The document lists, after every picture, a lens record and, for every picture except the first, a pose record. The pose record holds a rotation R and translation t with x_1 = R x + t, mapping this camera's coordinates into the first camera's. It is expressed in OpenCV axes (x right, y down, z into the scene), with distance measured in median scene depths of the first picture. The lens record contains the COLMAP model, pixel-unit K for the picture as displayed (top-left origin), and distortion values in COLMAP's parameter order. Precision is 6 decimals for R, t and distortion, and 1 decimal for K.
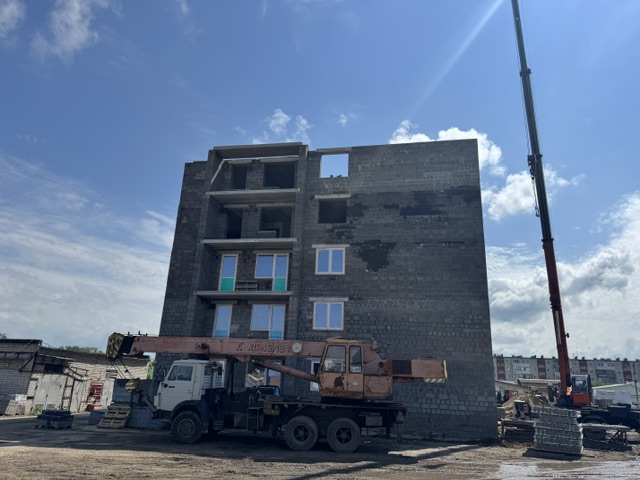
lens RADIAL K [[448.3, 0, 311.4], [0, 448.3, 240.2], [0, 0, 1]] dist [0.119043, -0.159773]
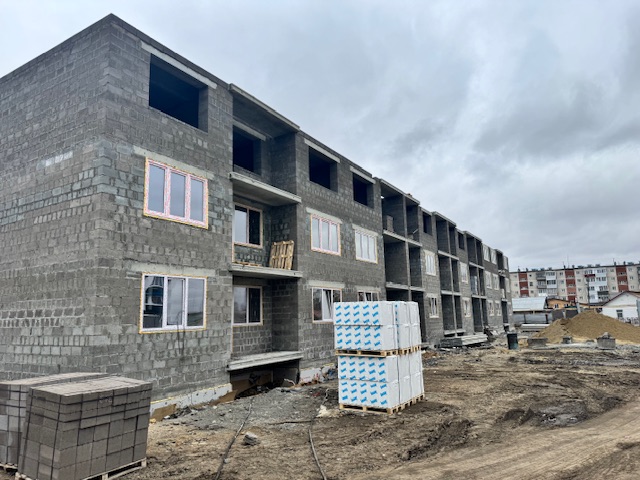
lens RADIAL K [[444.7, 0, 319.1], [0, 444.7, 239.4], [0, 0, 1]] dist [0.126832, -0.154978]
pose [[0.936553, -0.127779, -0.326405, 0.701318], [0.171047, 0.979394, 0.107376, 0.212123], [0.305959, -0.156394, 0.939111, 0.554209]]
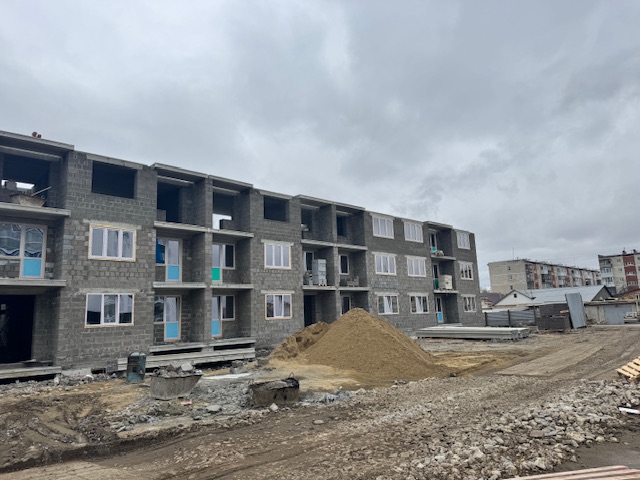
lens RADIAL K [[454.1, 0, 341.9], [0, 454.1, 237.5], [0, 0, 1]] dist [0.035403, -0.064195]
pose [[0.834215, -0.179695, -0.521339, 1.393900], [0.249130, 0.966246, 0.065596, 0.528632], [0.491955, -0.184602, 0.850825, 1.374517]]
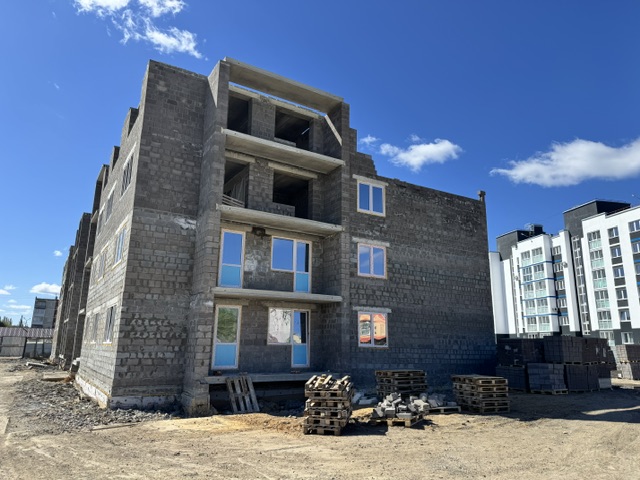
lens RADIAL K [[449.5, 0, 316.7], [0, 449.5, 236.1], [0, 0, 1]] dist [0.141521, -0.240545]
pose [[0.732391, 0.128061, 0.668733, -0.613584], [-0.191039, 0.981351, 0.021297, 0.122081], [-0.653535, -0.143352, 0.743197, 0.432057]]
